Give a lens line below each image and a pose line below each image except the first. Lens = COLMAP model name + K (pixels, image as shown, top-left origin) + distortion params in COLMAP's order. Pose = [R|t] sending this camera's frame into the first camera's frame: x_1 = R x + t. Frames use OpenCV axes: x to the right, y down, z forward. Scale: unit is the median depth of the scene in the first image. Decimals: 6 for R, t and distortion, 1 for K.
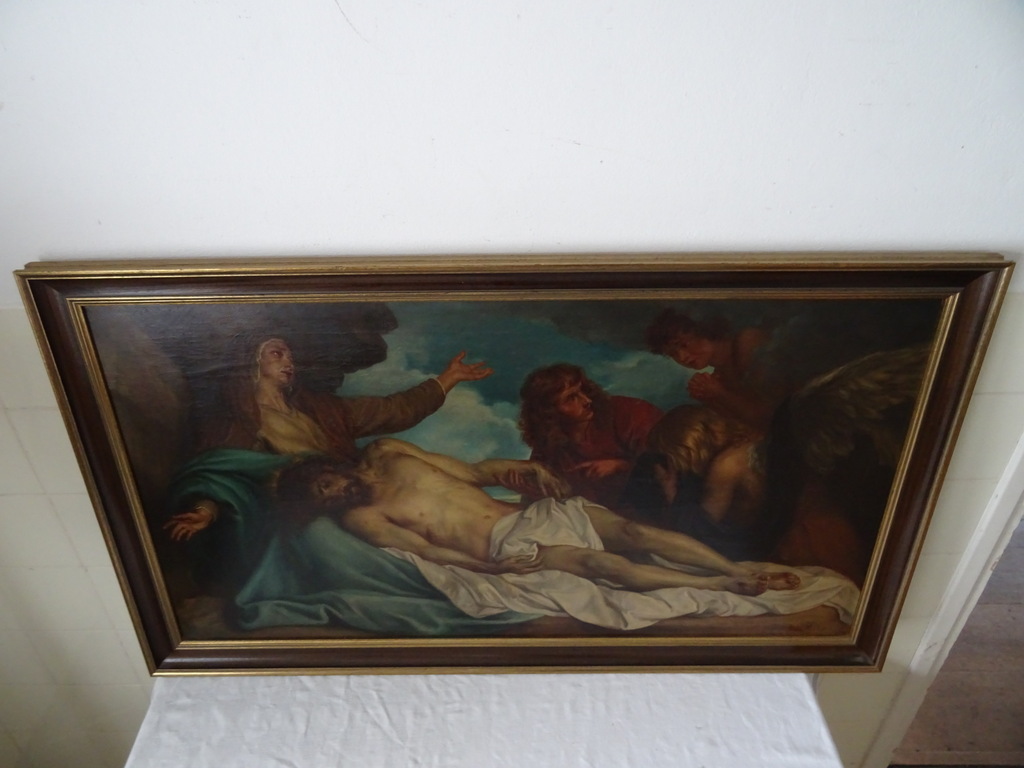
lens RADIAL K [[734.1, 0, 517.5], [0, 734.1, 382.2], [0, 0, 1]] dist [0.004702, 0.002551]
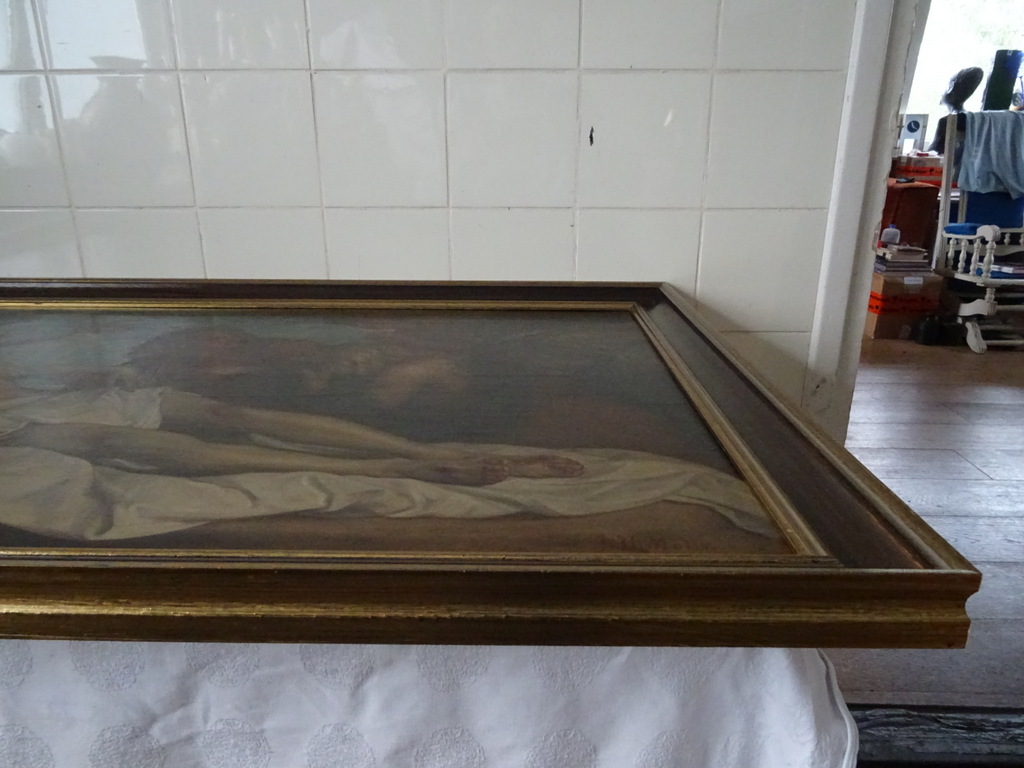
lens RADIAL K [[733.7, 0, 517.3], [0, 733.7, 372.8], [0, 0, 1]] dist [-0.002052, -0.000200]
pose [[0.999997, -0.002063, 0.001001, 0.363701], [0.000599, -0.186518, -0.982451, 0.728059], [0.002214, 0.982449, -0.186516, 1.076185]]
